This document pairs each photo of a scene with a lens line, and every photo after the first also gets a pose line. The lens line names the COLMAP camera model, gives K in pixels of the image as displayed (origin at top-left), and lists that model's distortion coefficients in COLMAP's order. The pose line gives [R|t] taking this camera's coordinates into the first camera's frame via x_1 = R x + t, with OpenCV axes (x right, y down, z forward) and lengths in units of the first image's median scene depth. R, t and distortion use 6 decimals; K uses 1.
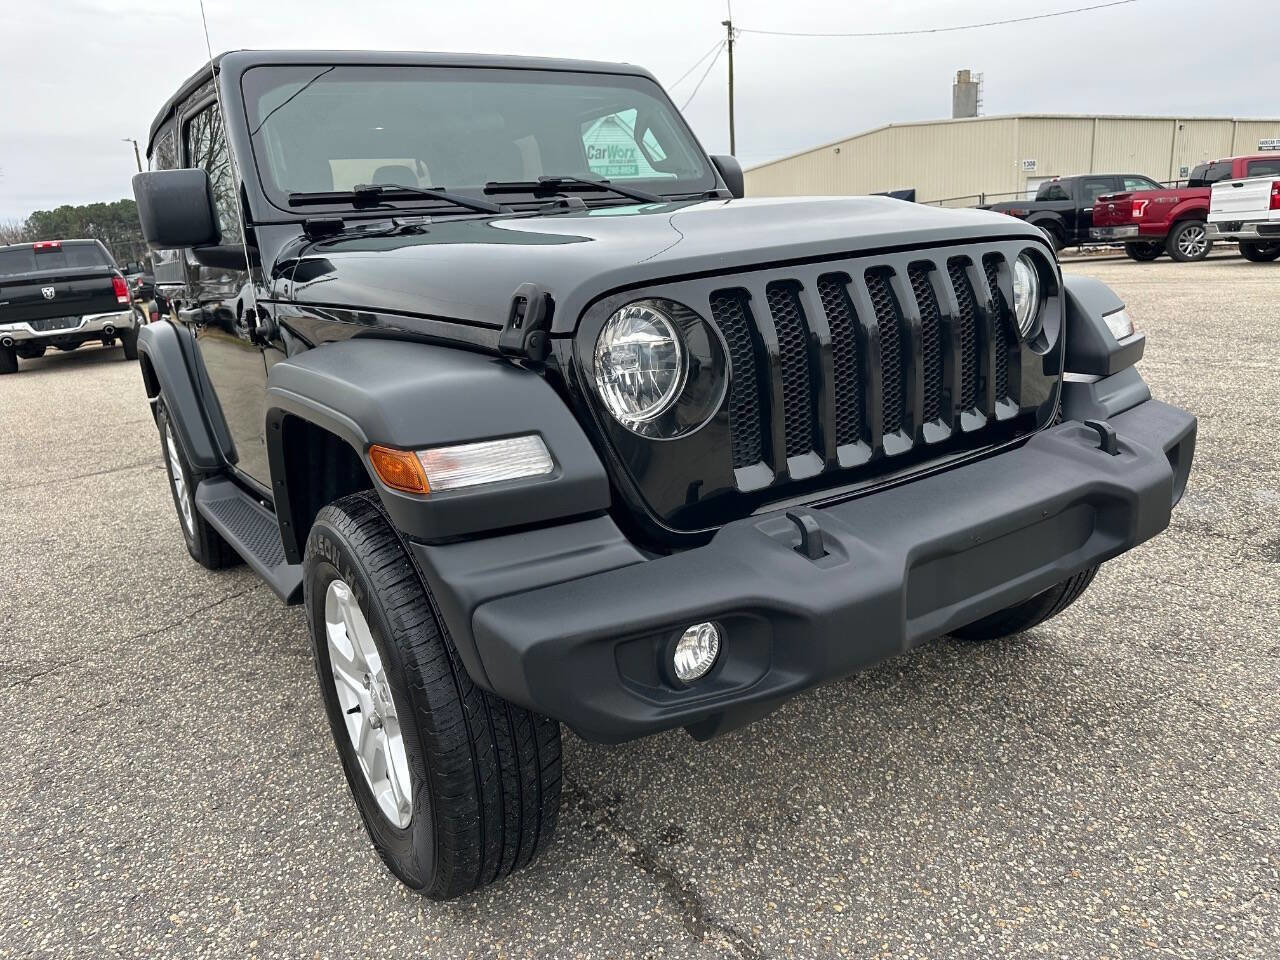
lens RADIAL K [[912.9, 0, 639.7], [0, 912.9, 485.8], [0, 0, 1]] dist [0.032048, -0.053641]
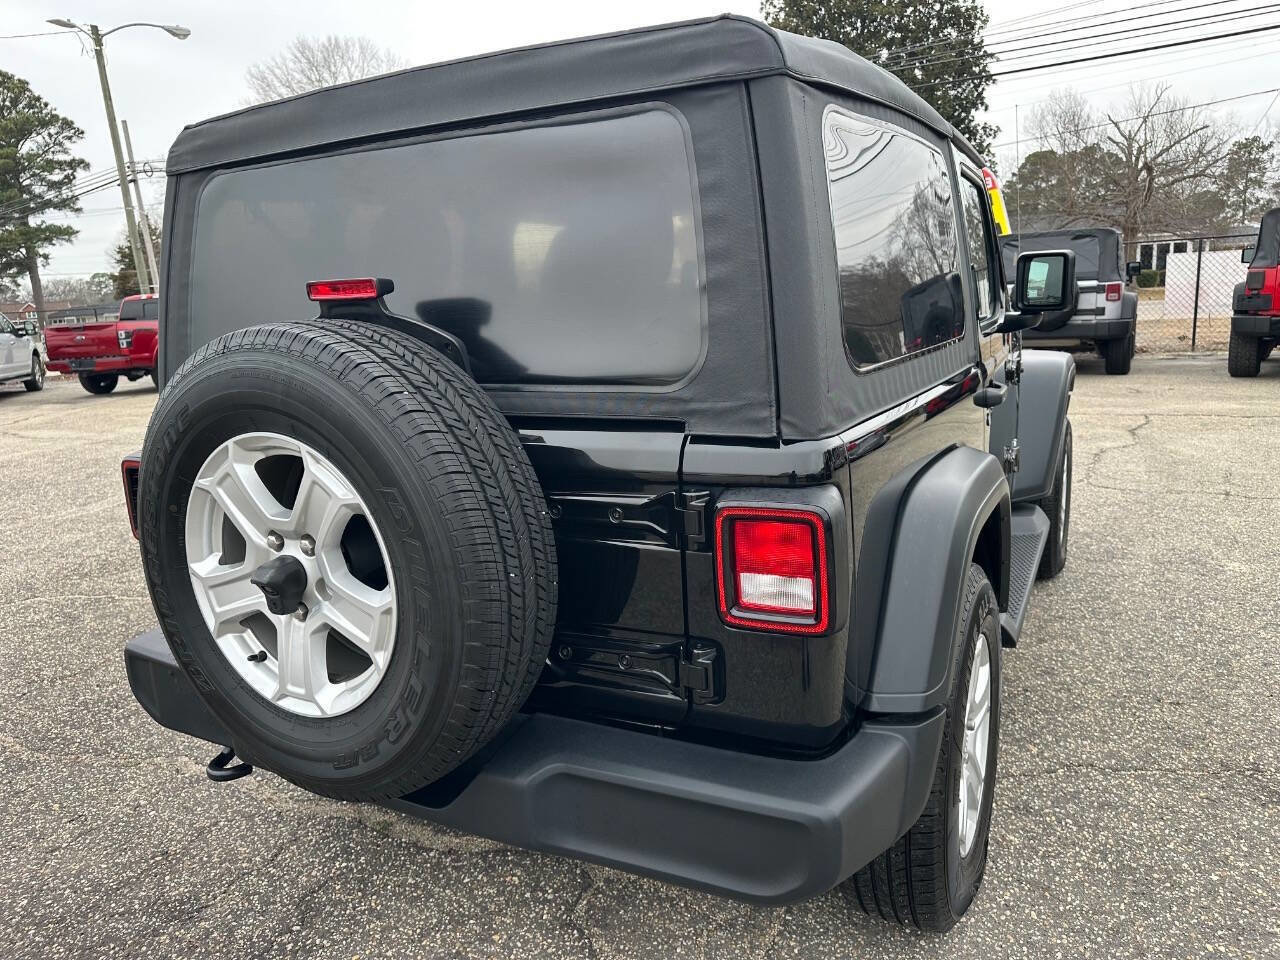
lens RADIAL K [[890.2, 0, 634.1], [0, 890.2, 471.2], [0, 0, 1]] dist [0.044808, -0.047018]
pose [[-0.460307, -0.072418, 0.884801, -1.182452], [0.311027, 0.920342, 0.237135, -0.466106], [-0.831492, 0.384352, -0.401116, 1.808493]]
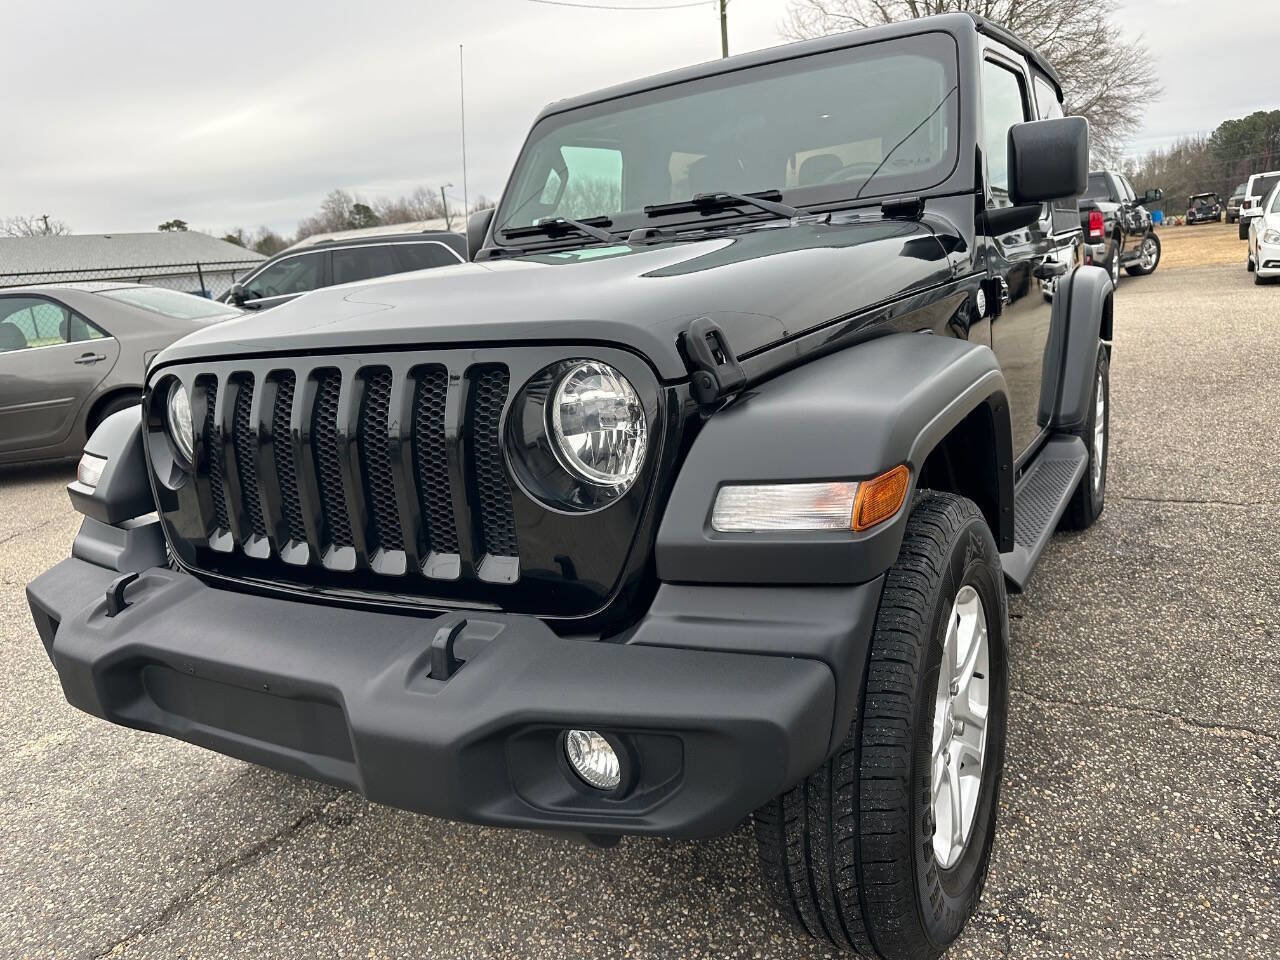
lens RADIAL K [[904.4, 0, 640.0], [0, 904.4, 479.6], [0, 0, 1]] dist [0.007076, -0.005486]
pose [[0.437964, 0.242340, -0.865713, 0.738202], [-0.165410, 0.968263, 0.187366, -0.214592], [0.883644, 0.061138, 0.464150, 0.522979]]
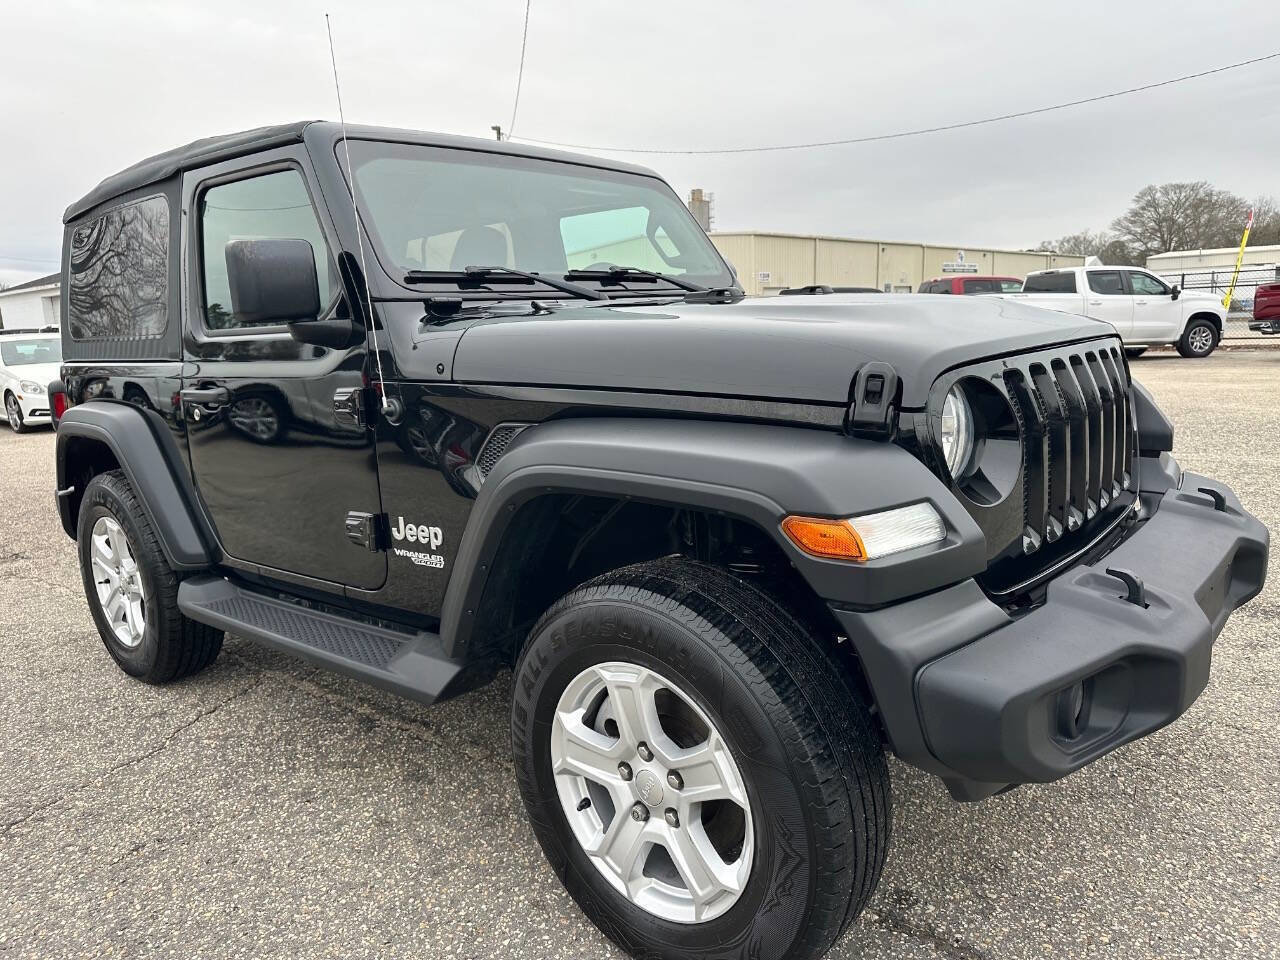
lens RADIAL K [[904.1, 0, 641.2], [0, 904.1, 489.6], [0, 0, 1]] dist [0.047352, -0.052000]
pose [[0.962778, -0.016158, 0.269812, -0.348851], [0.041157, 0.995335, -0.087258, 0.002412], [-0.267143, 0.095114, 0.958951, 0.037176]]
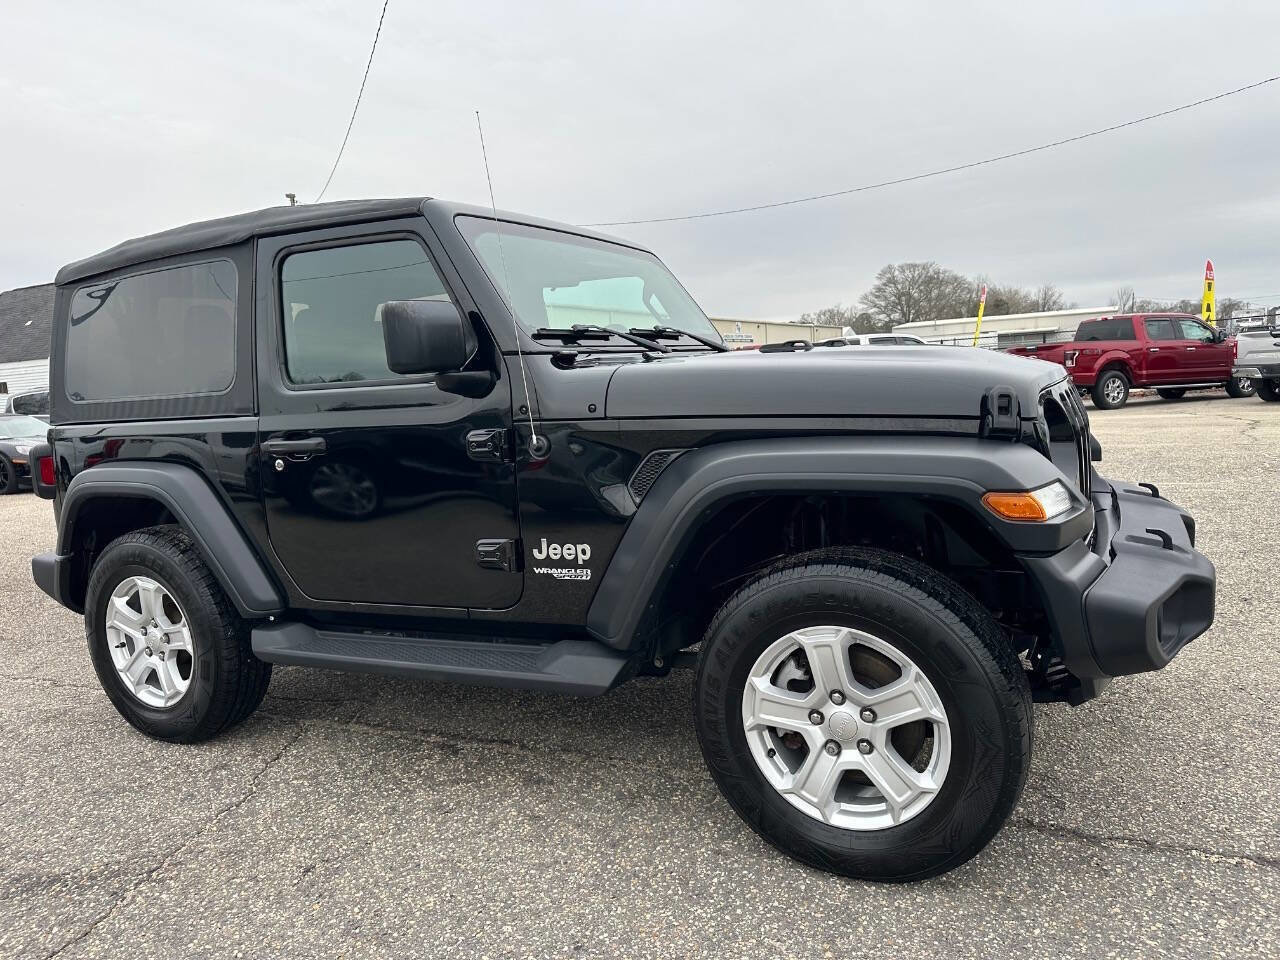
lens RADIAL K [[898.5, 0, 652.5], [0, 898.5, 485.1], [0, 0, 1]] dist [0.077106, -0.103680]
pose [[0.871127, -0.034939, 0.489813, -0.689265], [0.120395, 0.982218, -0.144058, 0.039216], [-0.476070, 0.184464, 0.859843, 0.018217]]
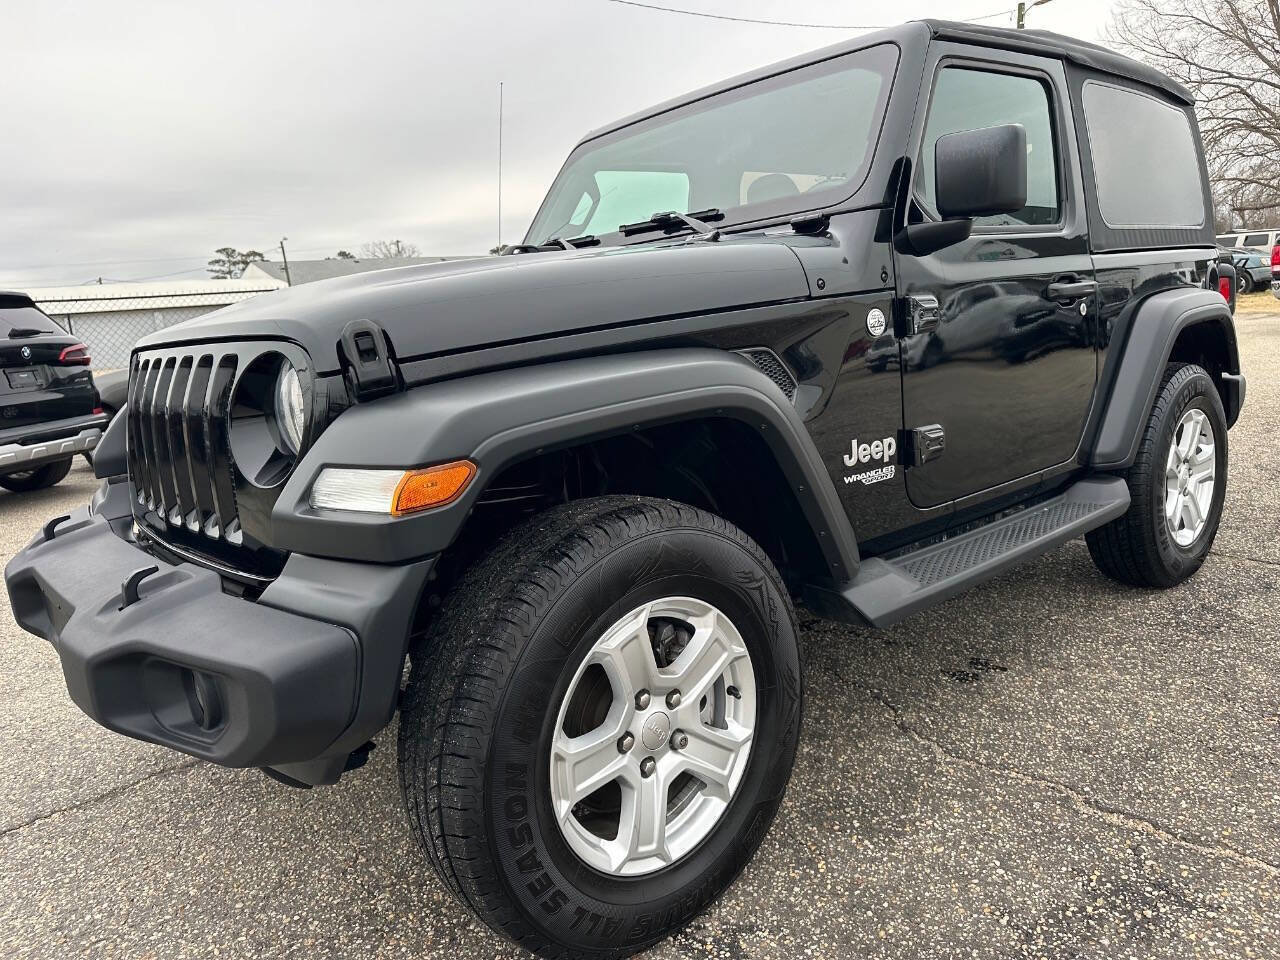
lens RADIAL K [[897.6, 0, 639.6], [0, 897.6, 470.8], [0, 0, 1]] dist [0.032693, -0.034501]
pose [[0.136580, 0.236725, -0.961929, 0.874218], [-0.180114, 0.960778, 0.210868, -0.269238], [0.974117, 0.144457, 0.173861, 0.840277]]
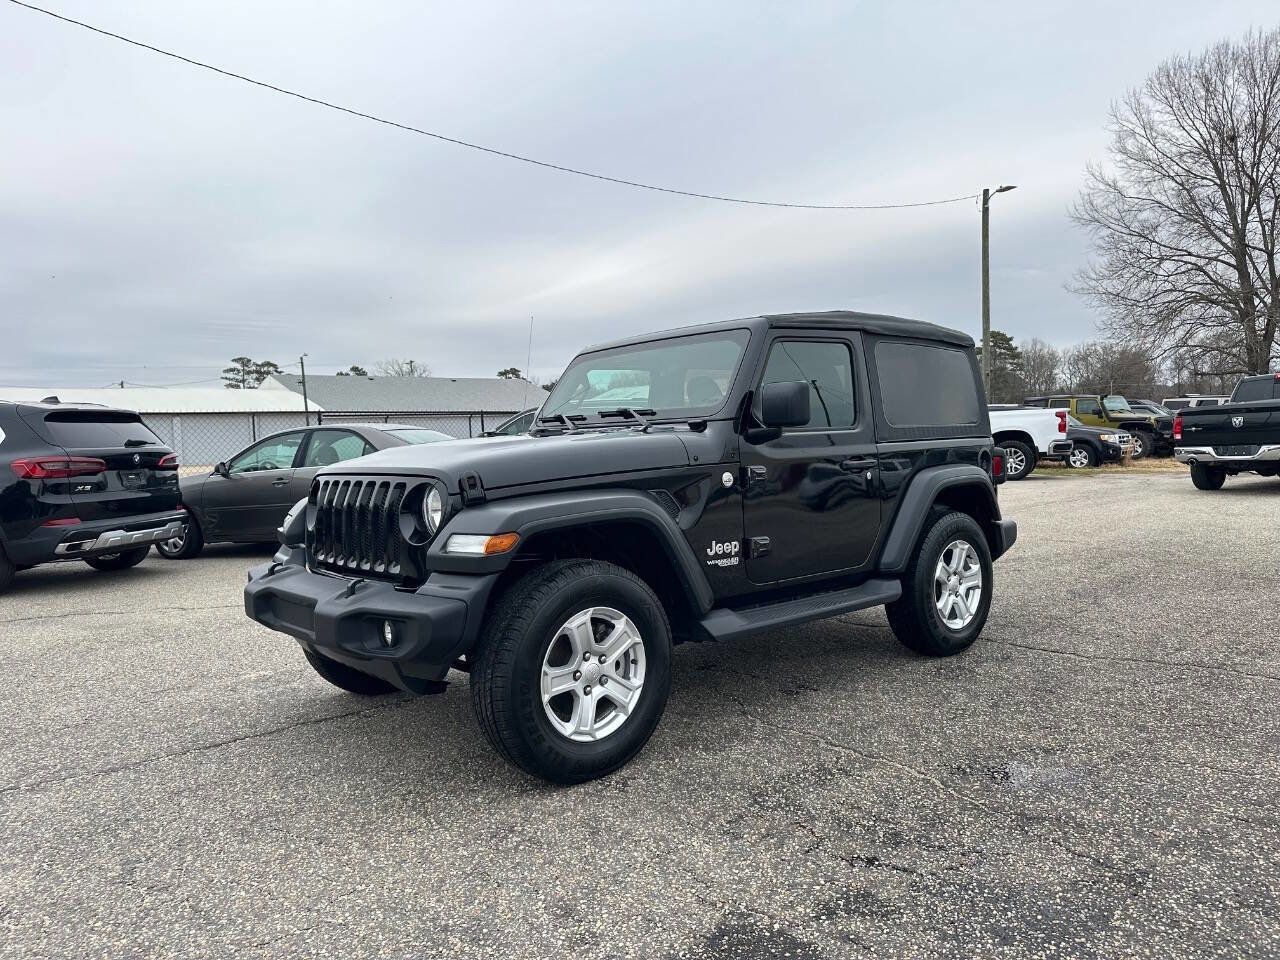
lens RADIAL K [[887.3, 0, 640.6], [0, 887.3, 478.3], [0, 0, 1]] dist [0.112596, -0.174825]
pose [[0.134400, 0.117349, -0.983954, 1.499914], [-0.229358, 0.969683, 0.084318, -0.353157], [0.964018, 0.214345, 0.157241, 0.795424]]
